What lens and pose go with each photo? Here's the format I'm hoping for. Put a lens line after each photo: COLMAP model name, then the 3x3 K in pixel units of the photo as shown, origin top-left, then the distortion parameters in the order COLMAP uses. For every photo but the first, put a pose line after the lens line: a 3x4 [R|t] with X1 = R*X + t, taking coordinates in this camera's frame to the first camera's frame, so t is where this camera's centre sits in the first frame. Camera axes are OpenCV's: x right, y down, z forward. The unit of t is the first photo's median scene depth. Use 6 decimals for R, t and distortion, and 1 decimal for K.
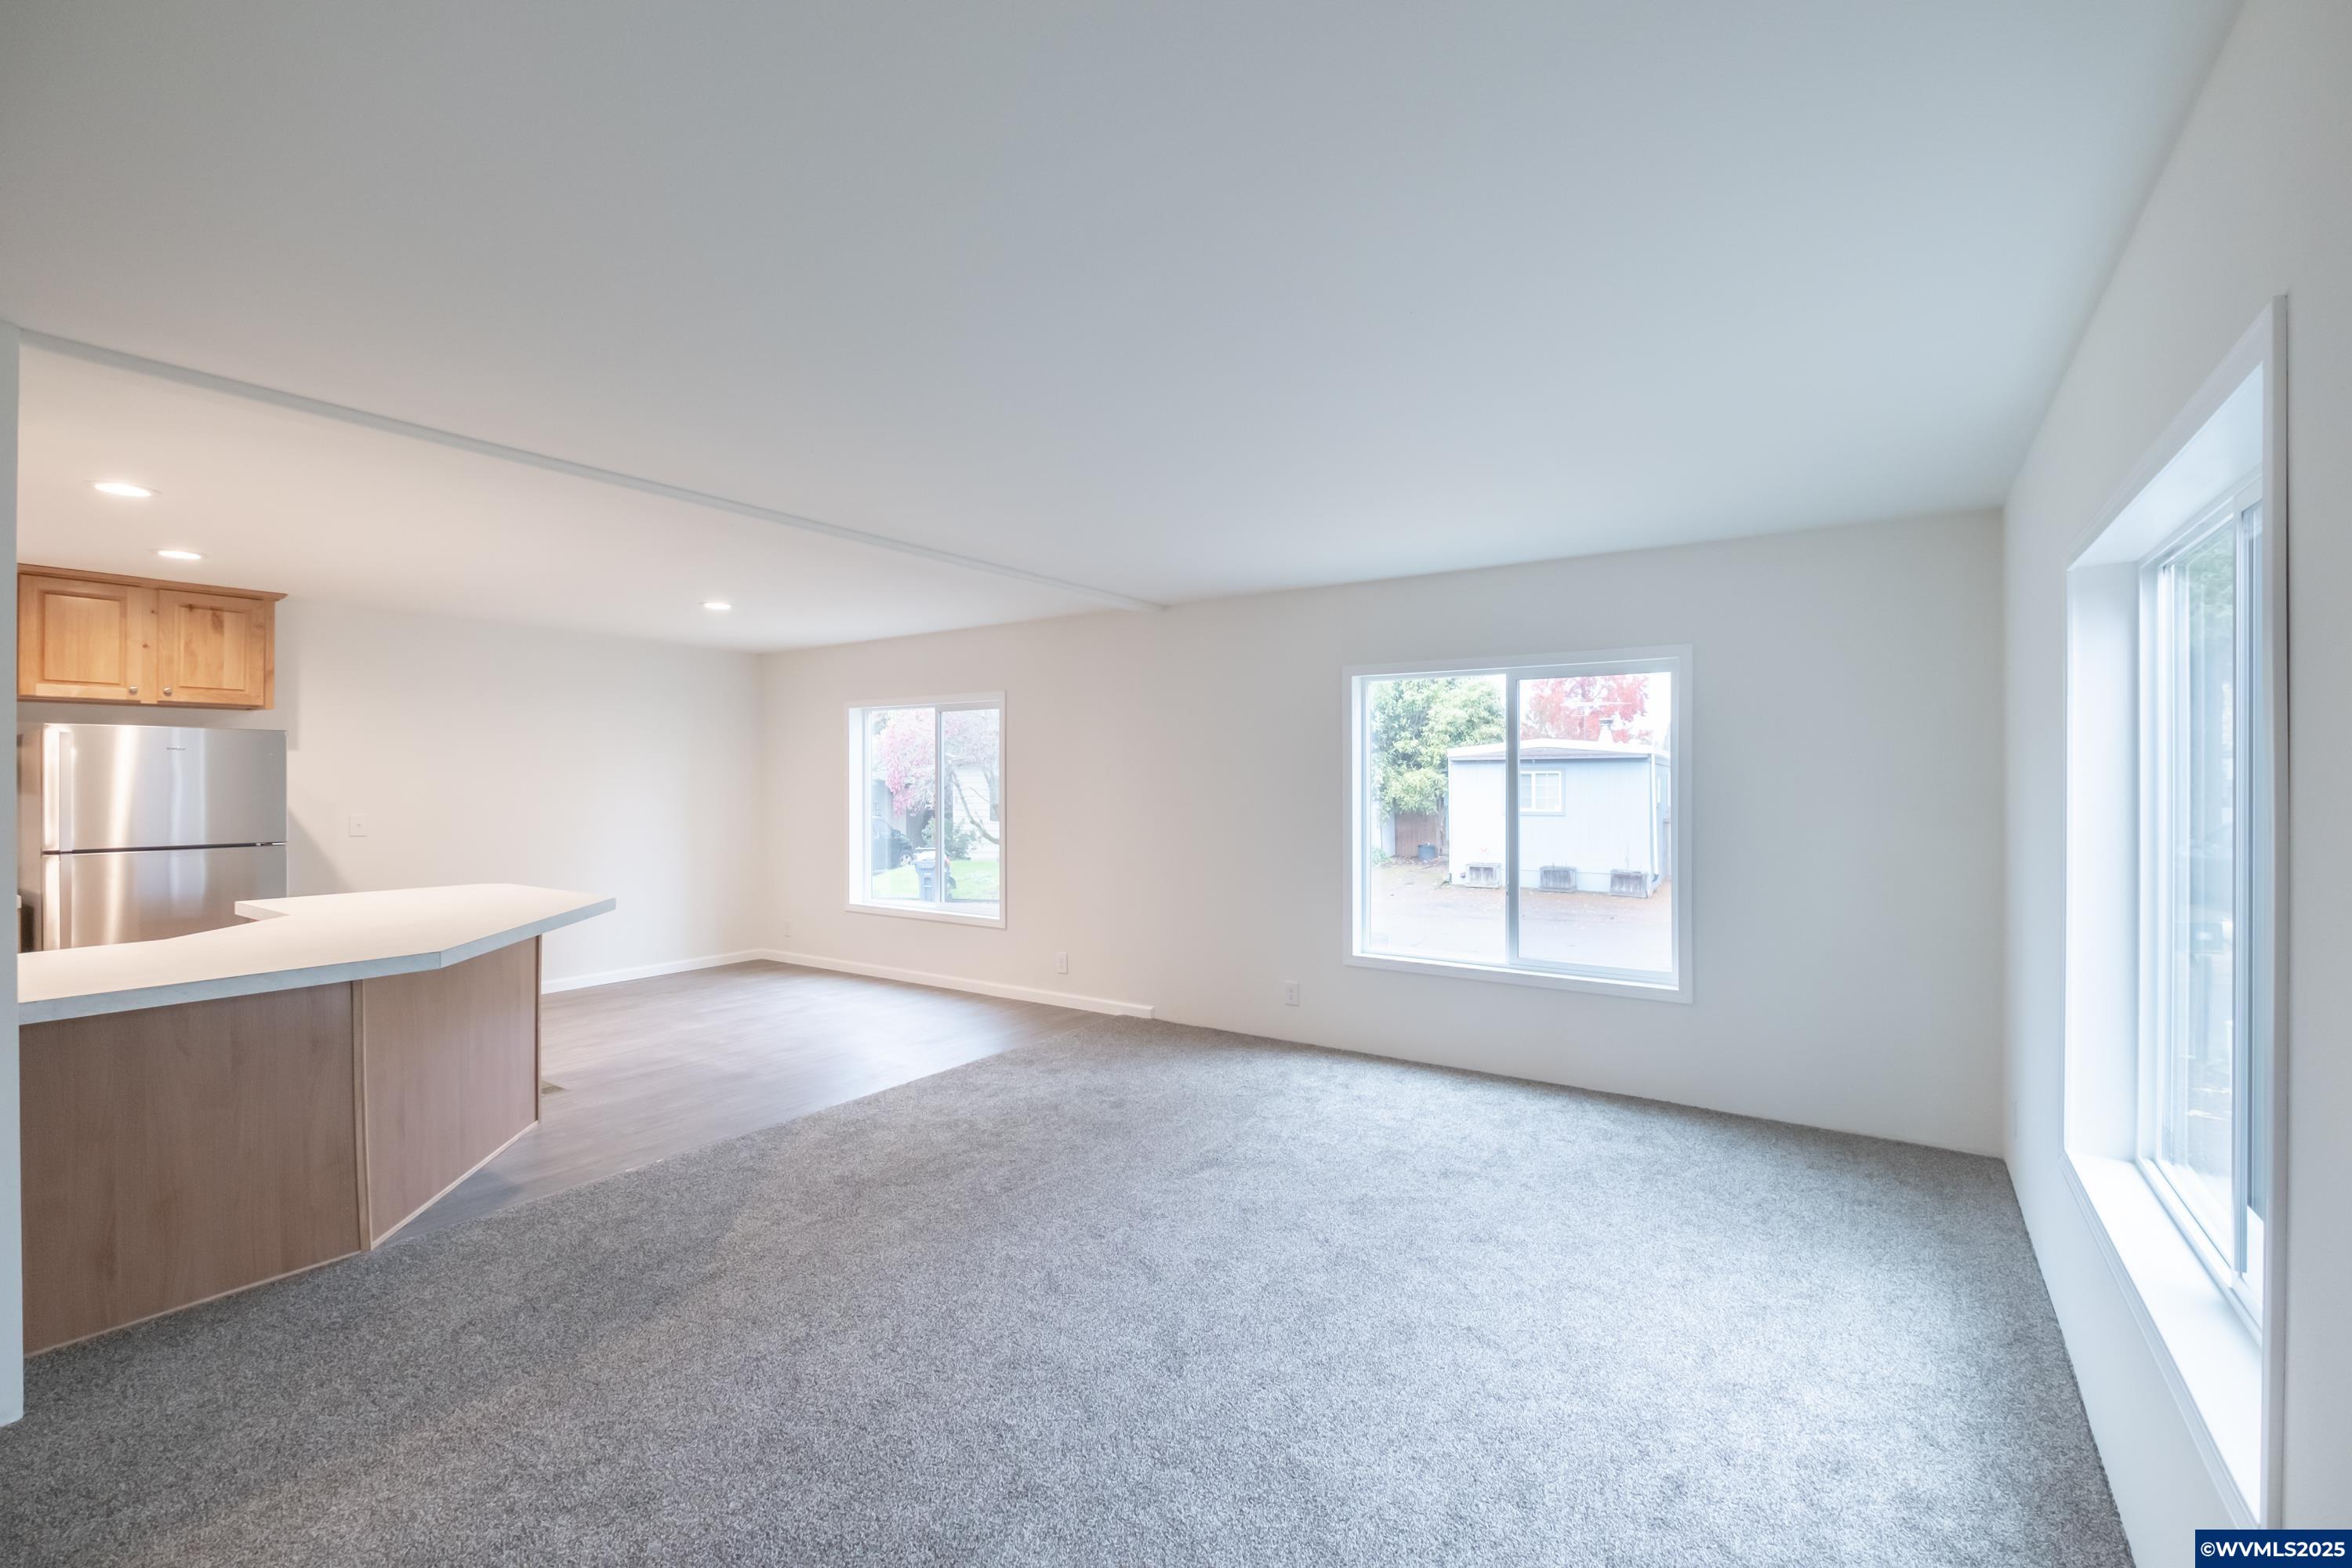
lens RADIAL K [[1023.2, 0, 1188.4], [0, 1023.2, 773.1], [0, 0, 1]] dist [-0.001434, -0.001125]
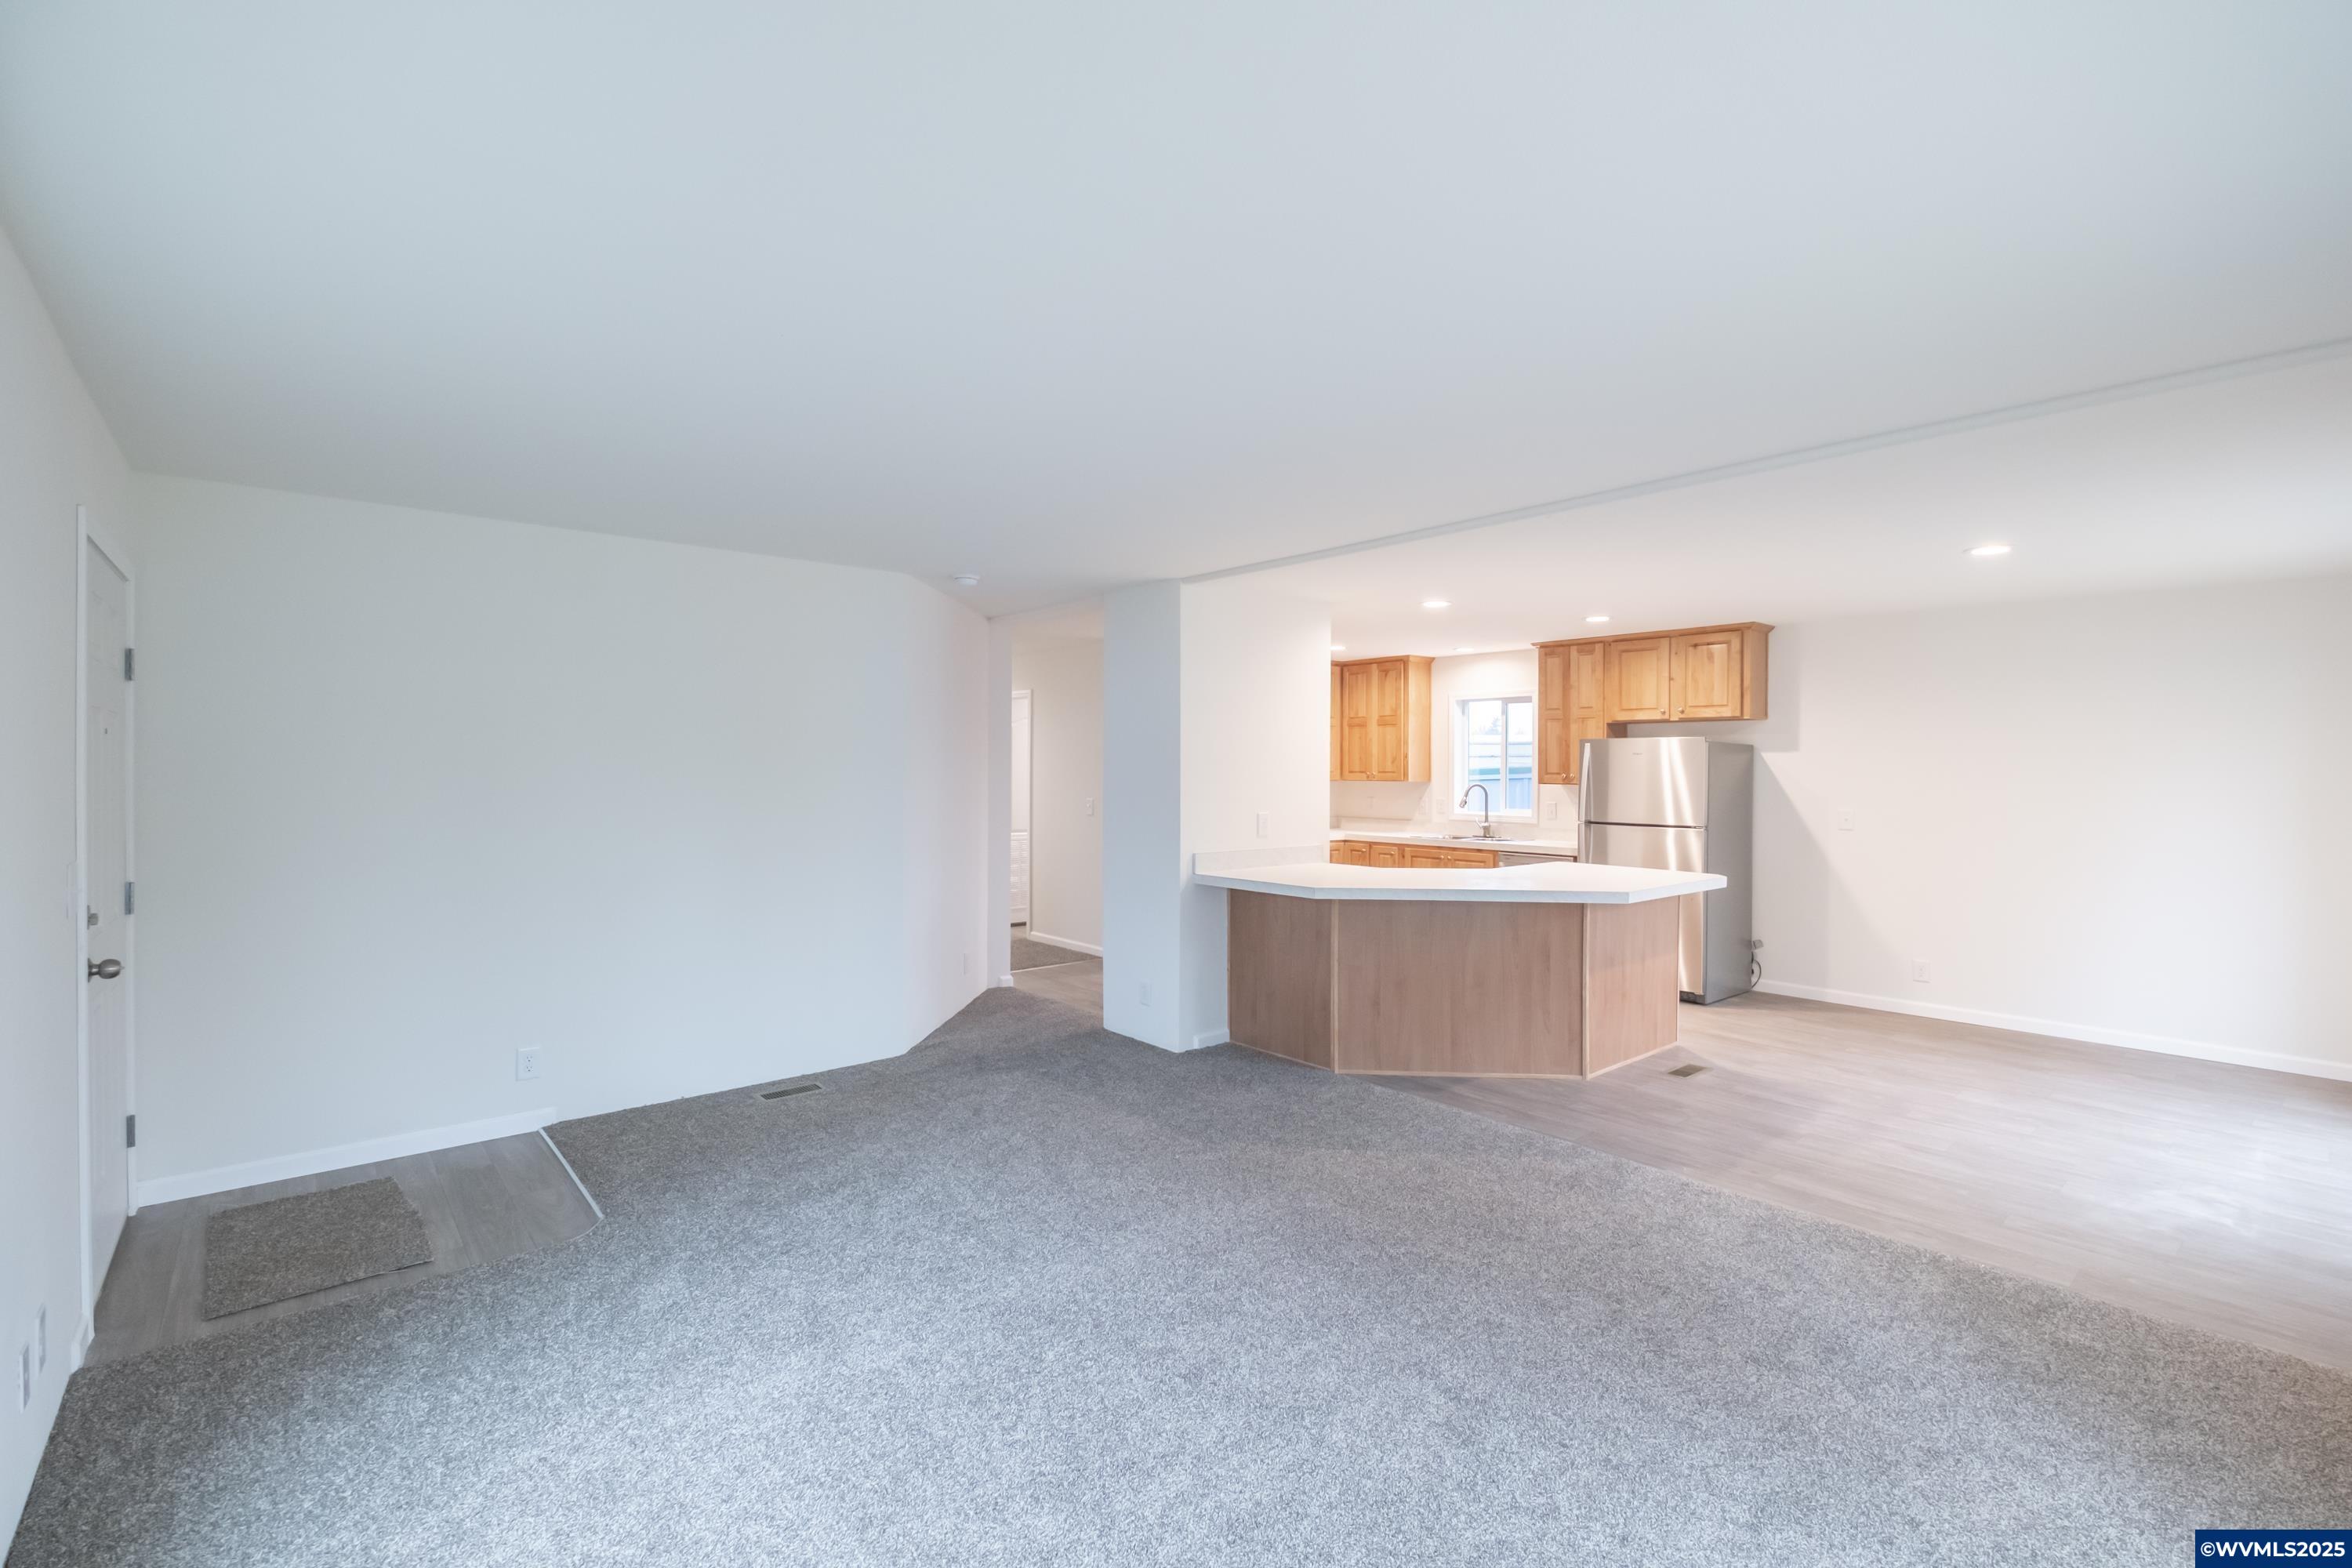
lens RADIAL K [[1023.2, 0, 1188.4], [0, 1023.2, 773.1], [0, 0, 1]] dist [-0.001434, -0.001125]
pose [[-0.257330, 0.003306, -0.966318, 0.475977], [0.000343, 0.999994, 0.003330, -0.002022], [0.966324, 0.000526, -0.257330, 0.715938]]
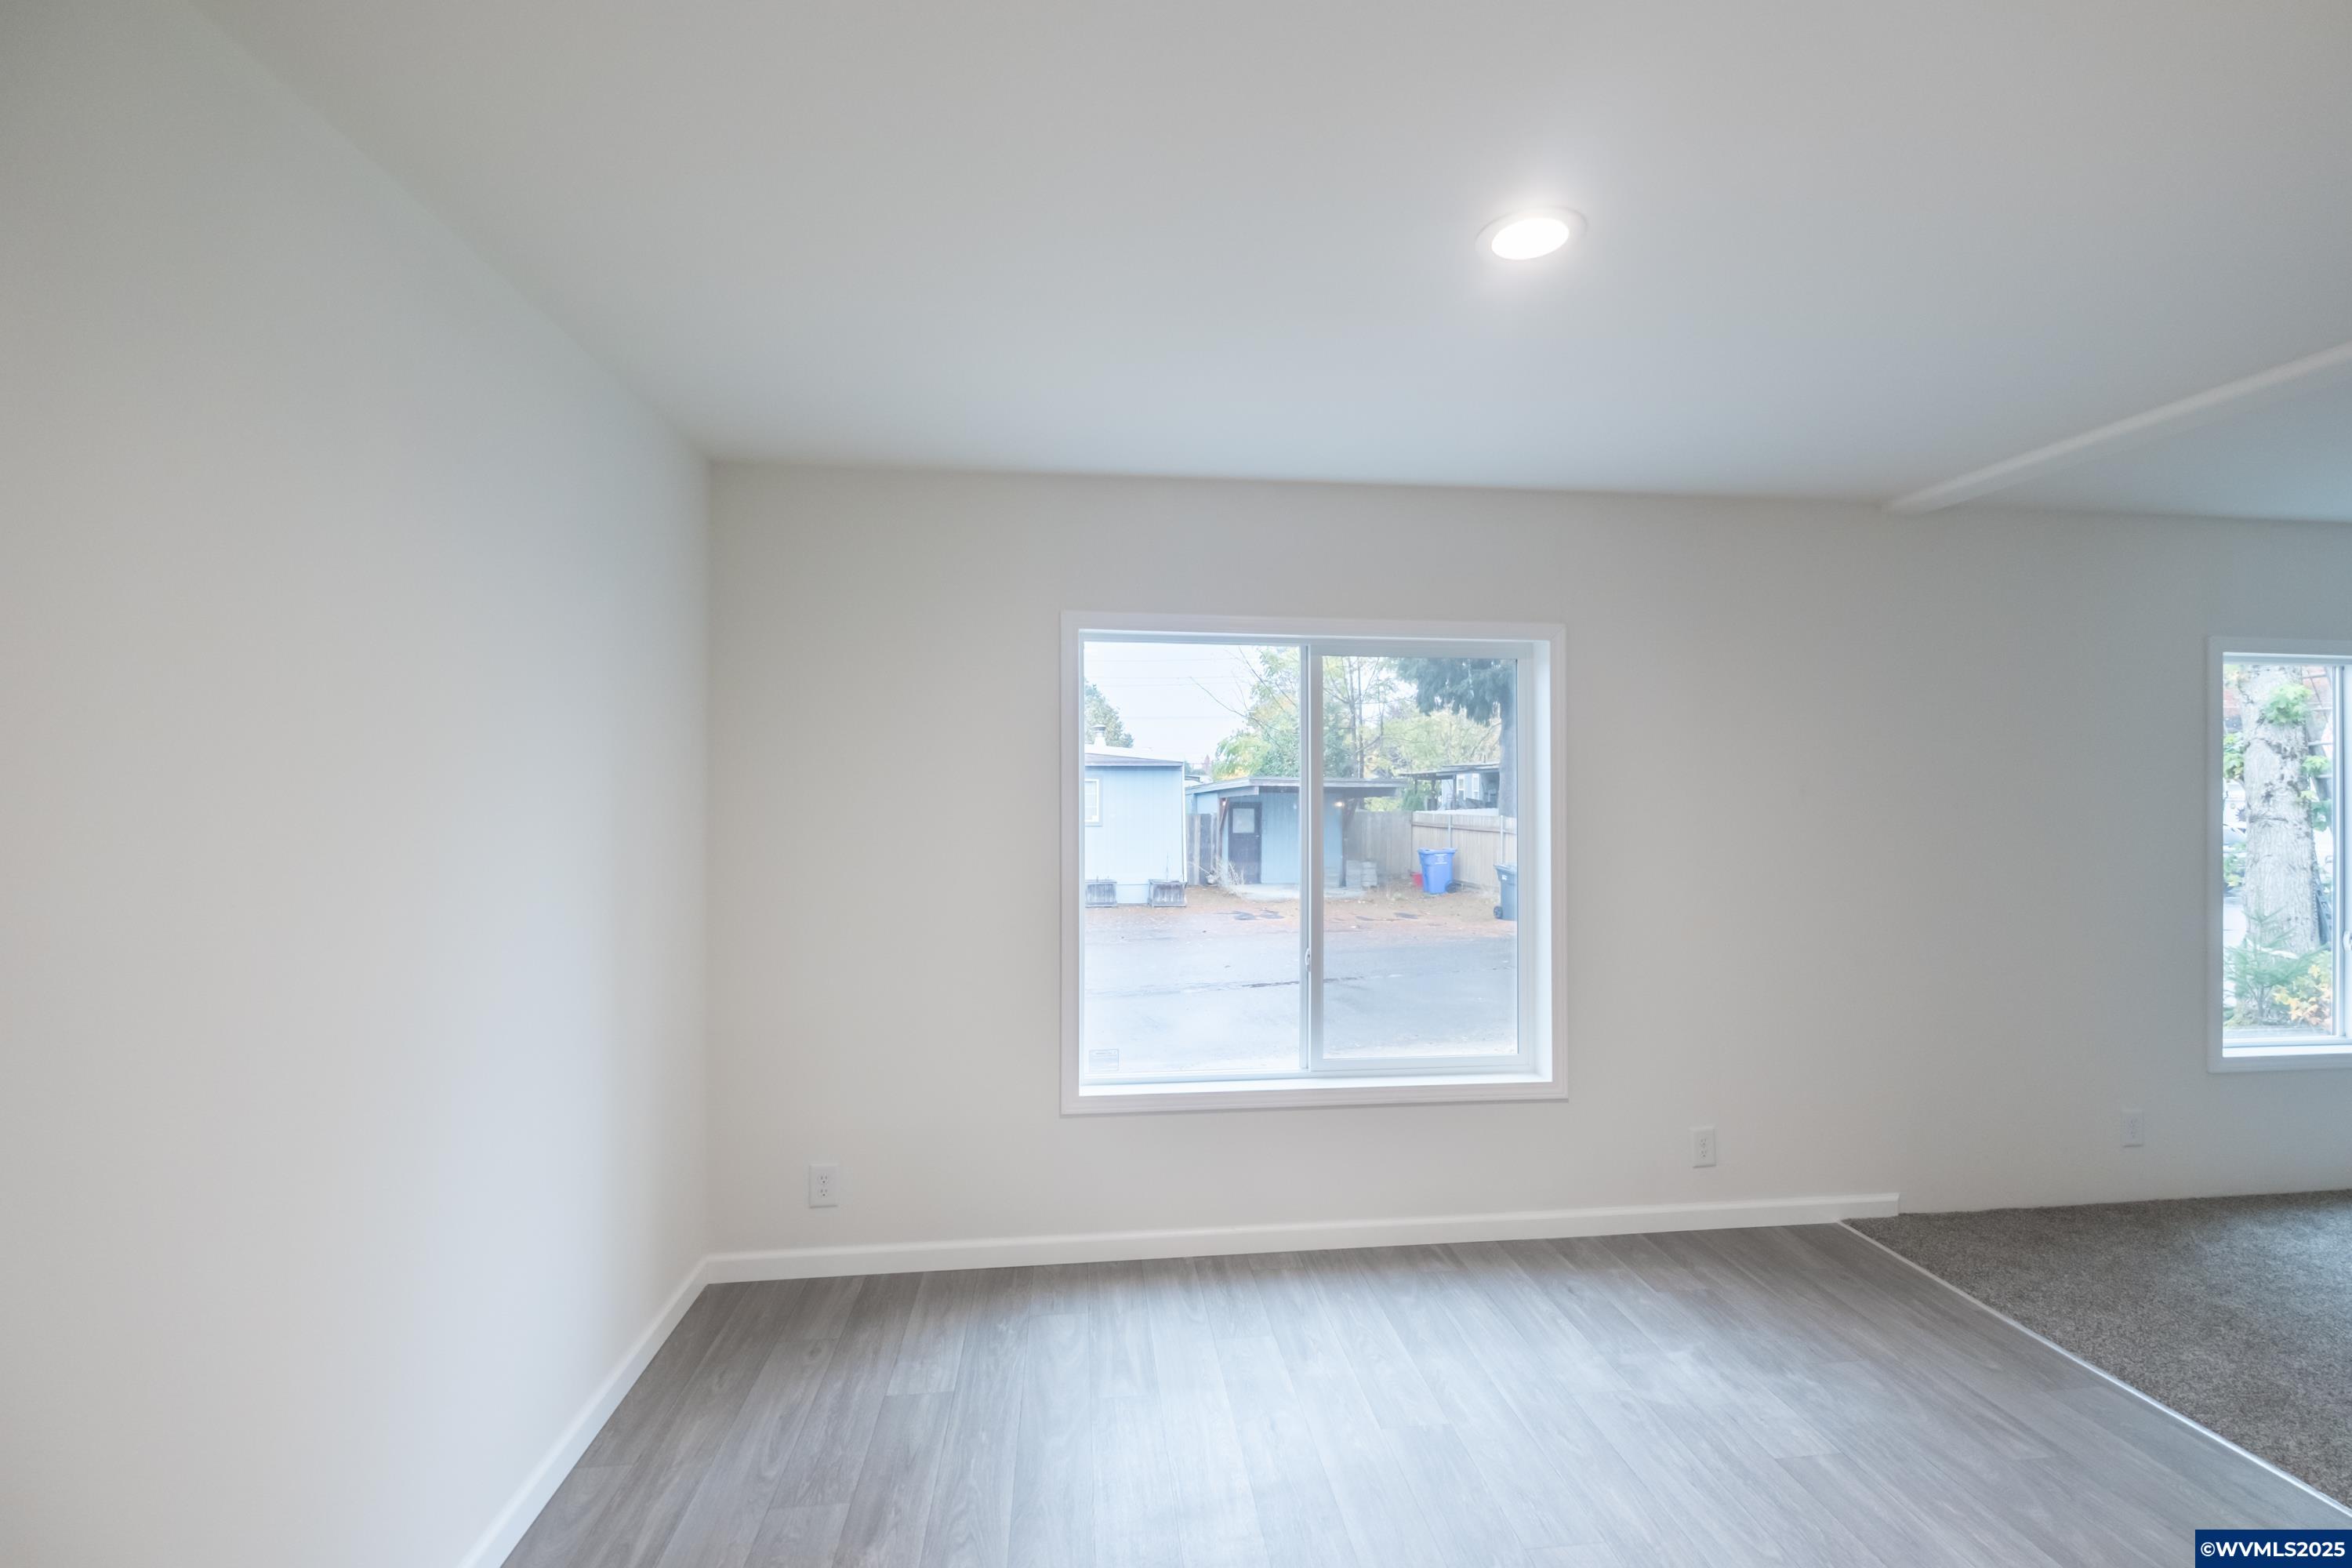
lens RADIAL K [[1023.2, 0, 1188.4], [0, 1023.2, 773.1], [0, 0, 1]] dist [-0.001434, -0.001125]
pose [[0.752941, 0.011592, 0.657986, -0.837390], [-0.008101, 0.999932, -0.008345, -0.001952], [-0.658038, 0.000953, 0.752984, 0.959686]]
